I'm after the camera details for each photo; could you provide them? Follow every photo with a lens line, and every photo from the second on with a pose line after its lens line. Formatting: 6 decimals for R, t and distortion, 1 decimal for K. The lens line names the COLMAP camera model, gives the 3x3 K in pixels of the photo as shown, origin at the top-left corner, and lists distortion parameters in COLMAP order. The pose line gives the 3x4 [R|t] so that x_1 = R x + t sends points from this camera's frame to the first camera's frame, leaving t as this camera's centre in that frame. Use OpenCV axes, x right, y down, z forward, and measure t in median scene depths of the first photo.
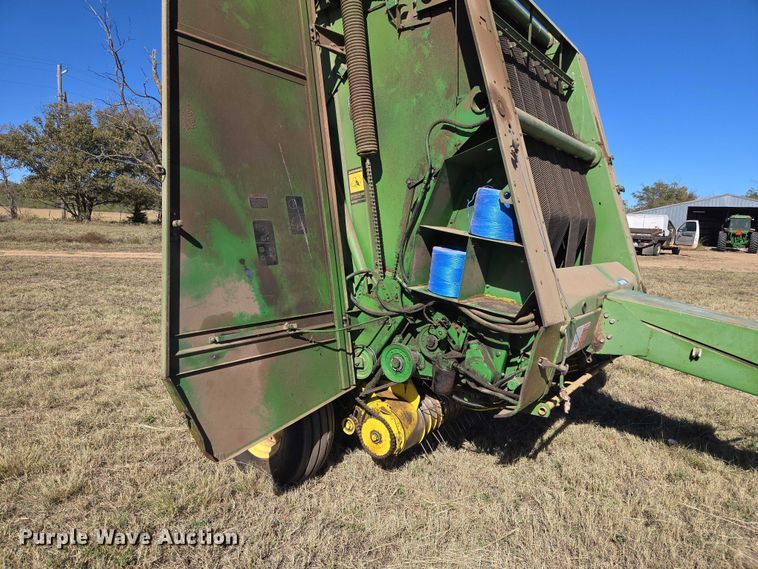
lens RADIAL K [[519.4, 0, 379.0], [0, 519.4, 284.5], [0, 0, 1]] dist [0.035923, -0.052592]
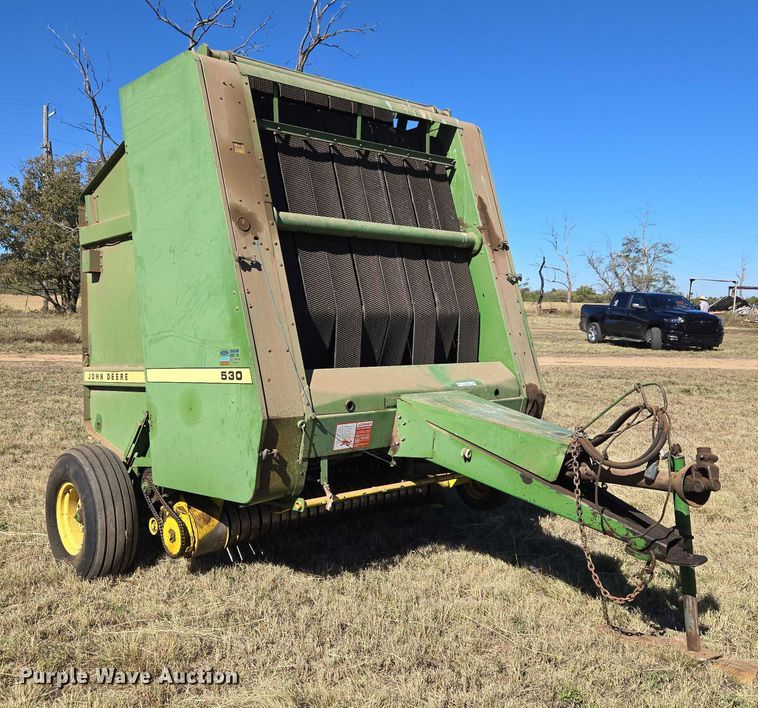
lens RADIAL K [[843.2, 0, 376.5], [0, 843.2, 326.6], [0, 0, 1]] dist [0.012502, -0.008887]
pose [[0.980828, -0.015521, -0.194257, 0.591768], [-0.002195, 0.995880, -0.090653, 0.029990], [0.194864, 0.089341, 0.976753, -0.468266]]
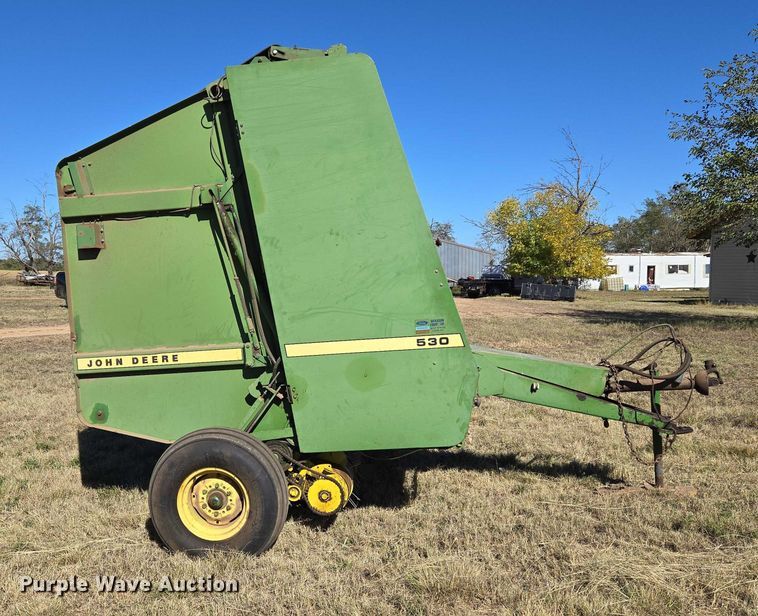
lens RADIAL K [[809.0, 0, 325.1], [0, 809.0, 308.7], [0, 0, 1]] dist [0.014197, 0.002147]
pose [[0.855129, -0.058509, 0.515103, -0.718643], [0.089122, 0.995410, -0.034886, -0.033568], [-0.510697, 0.075739, 0.856418, -0.409435]]
